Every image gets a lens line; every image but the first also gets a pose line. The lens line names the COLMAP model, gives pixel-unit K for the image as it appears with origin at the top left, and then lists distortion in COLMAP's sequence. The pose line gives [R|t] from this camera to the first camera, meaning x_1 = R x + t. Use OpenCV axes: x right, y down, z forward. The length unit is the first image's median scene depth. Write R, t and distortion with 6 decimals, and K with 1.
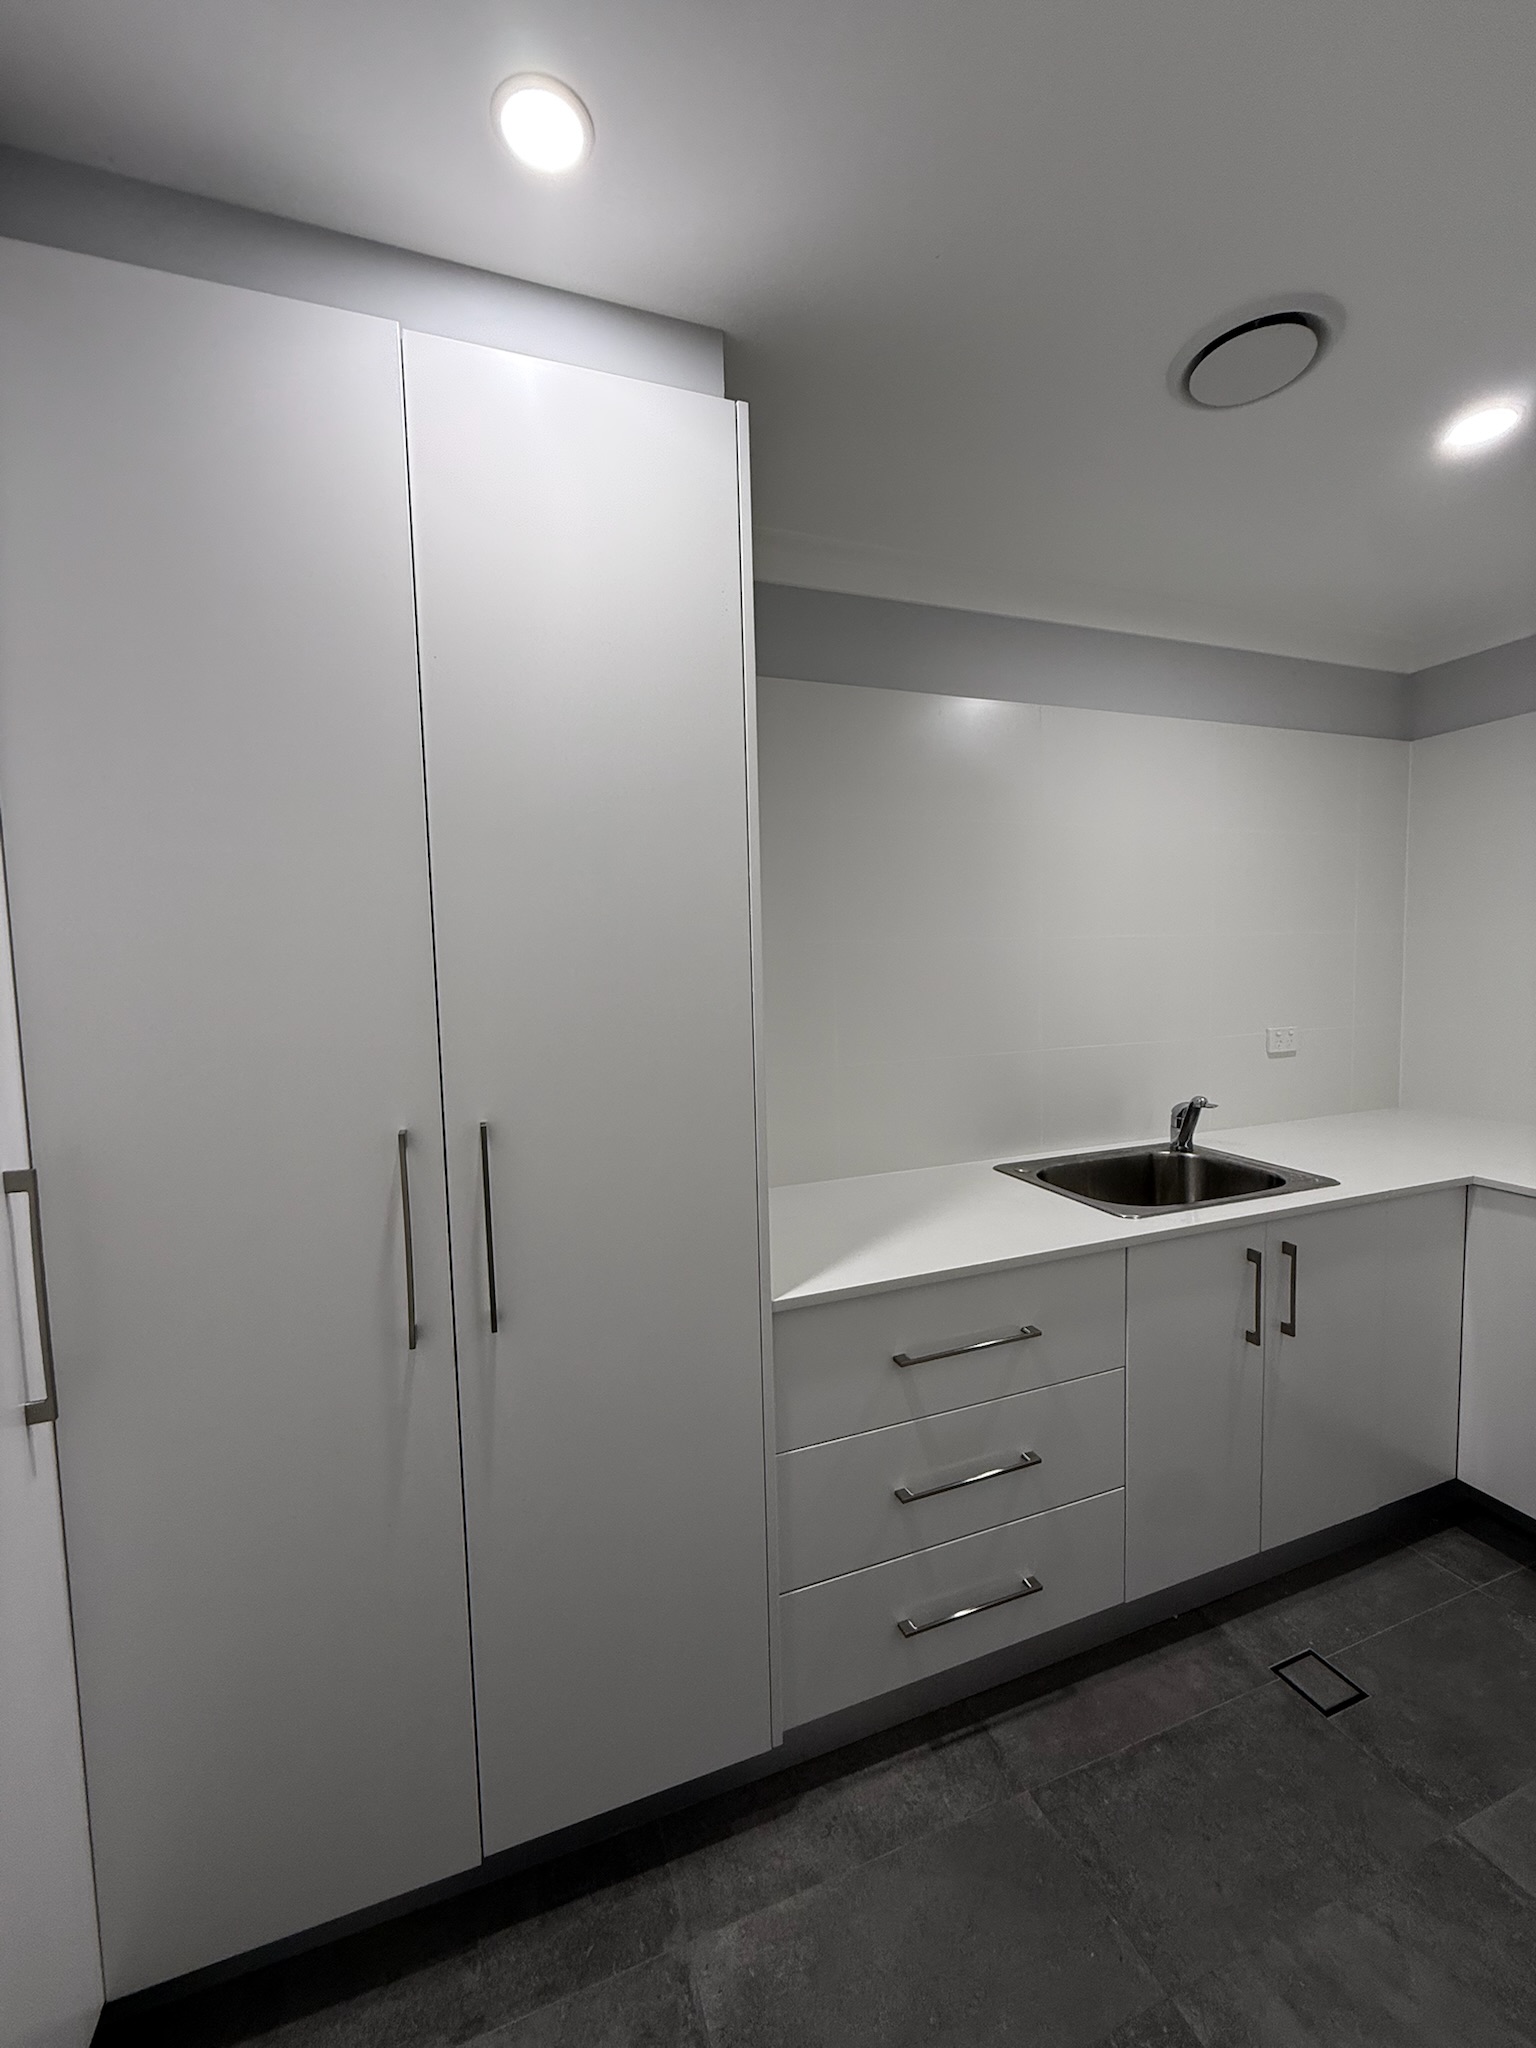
lens RADIAL K [[817.8, 0, 767.3], [0, 817.8, 1017.6], [0, 0, 1]] dist [0.001995, 0.000351]
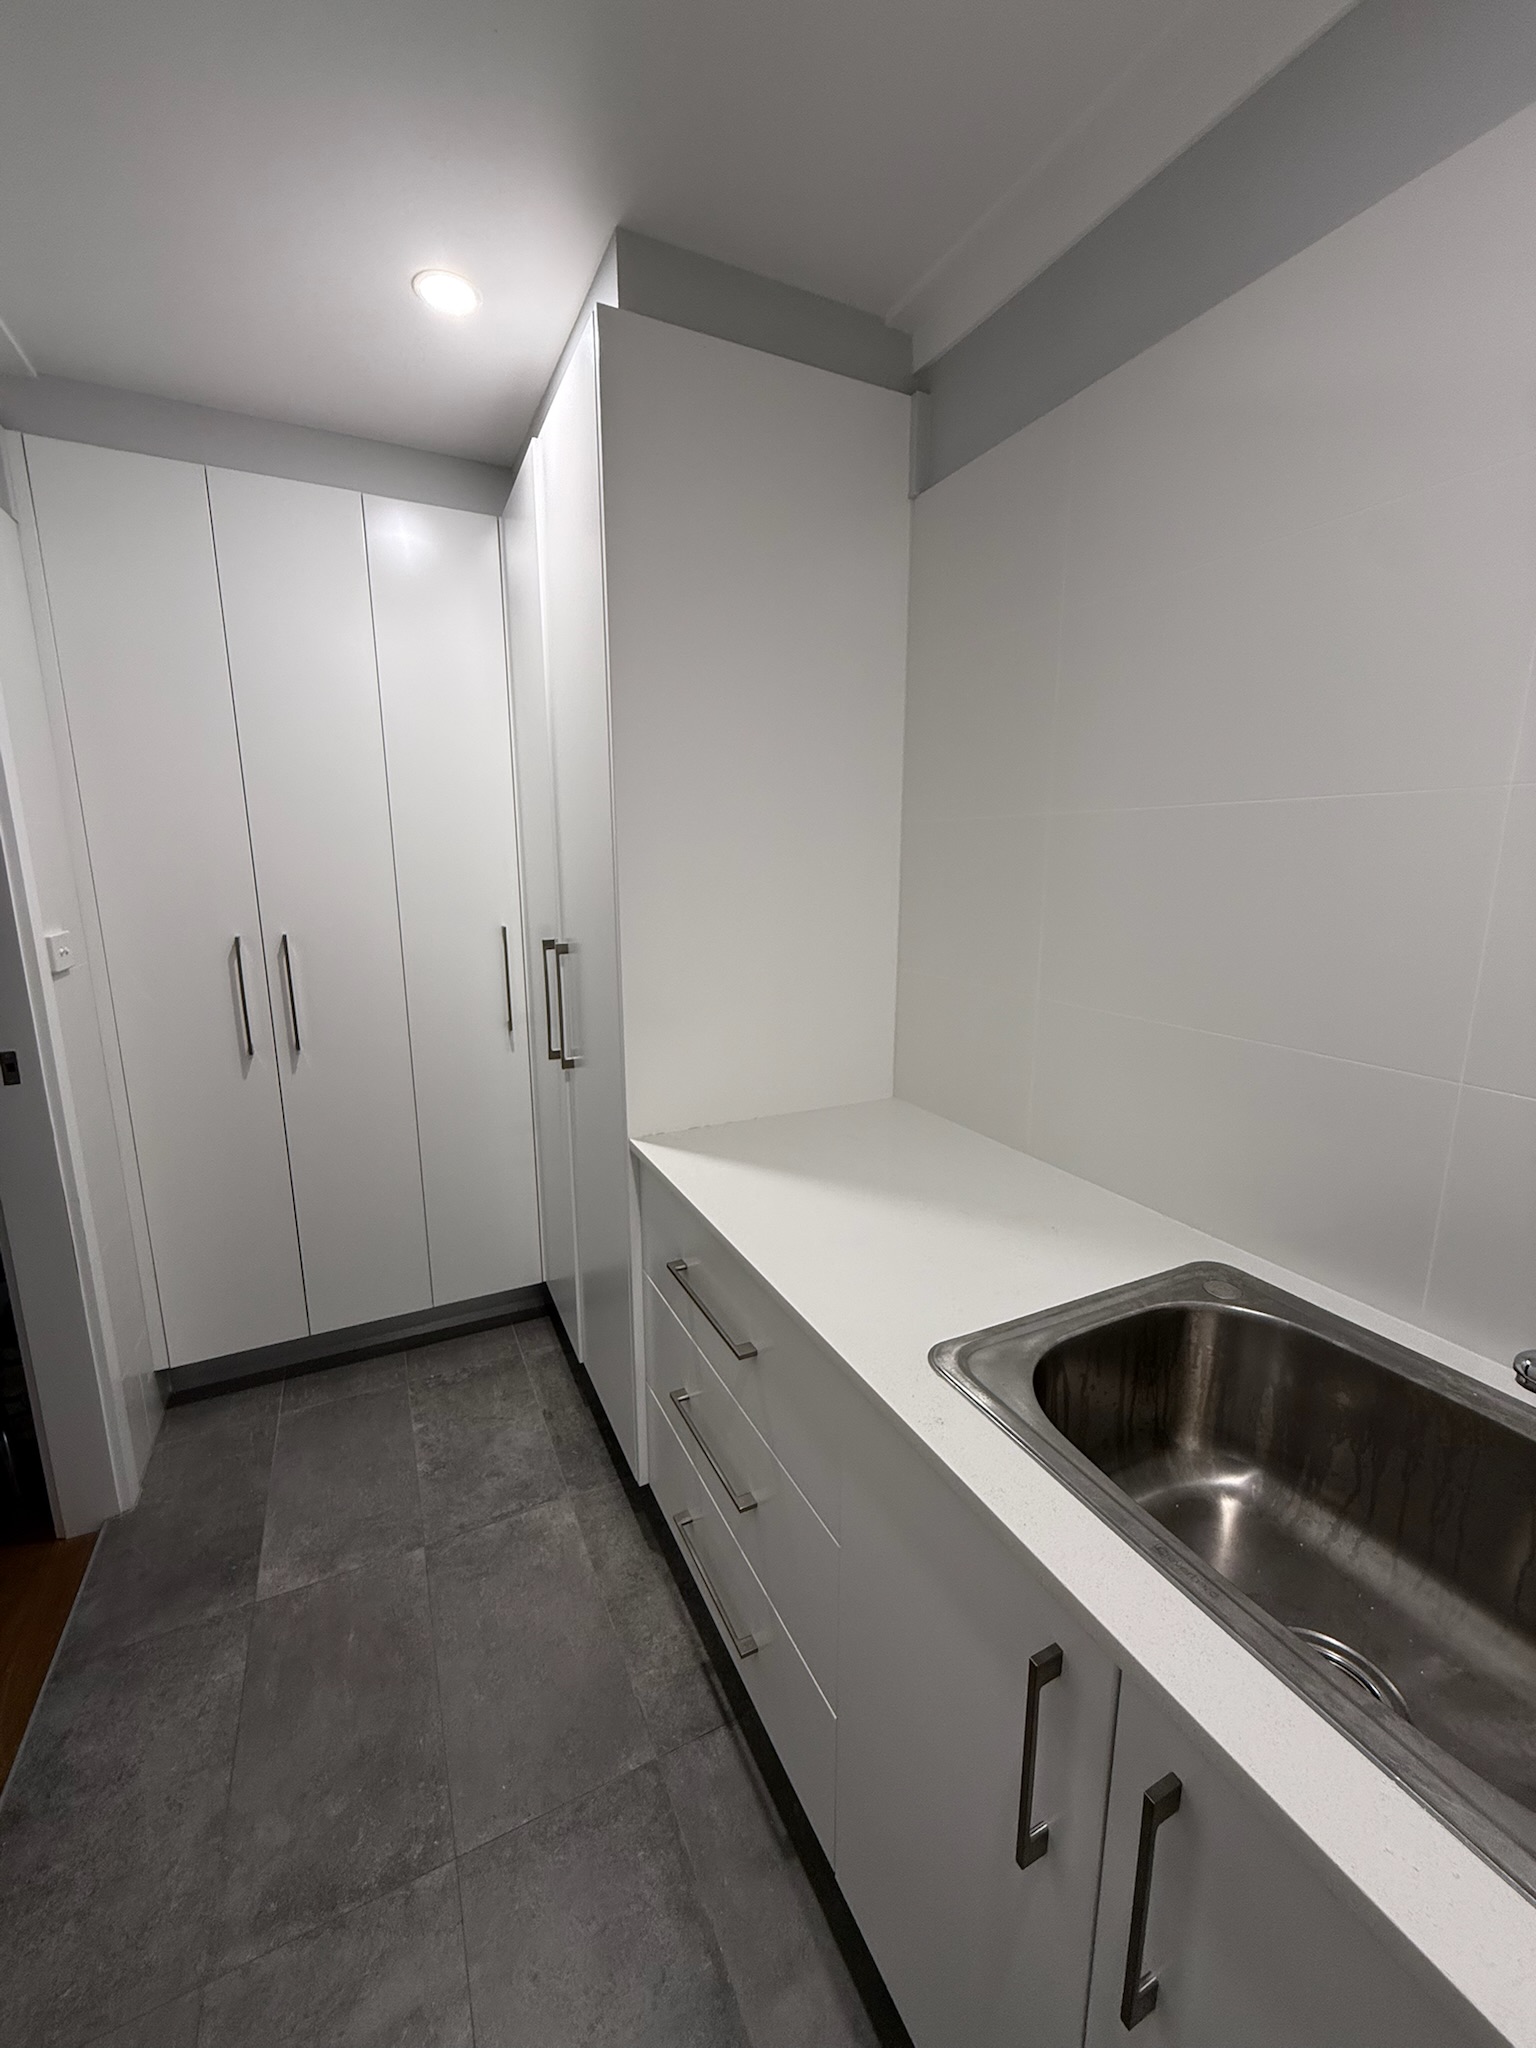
lens RADIAL K [[815.7, 0, 766.9], [0, 815.7, 1019.3], [0, 0, 1]] dist [0.000580, -0.000321]
pose [[0.109336, 0.221435, -0.969026, 0.948252], [-0.071789, 0.974084, 0.214491, -0.071700], [0.991409, 0.046114, 0.122399, 0.884956]]
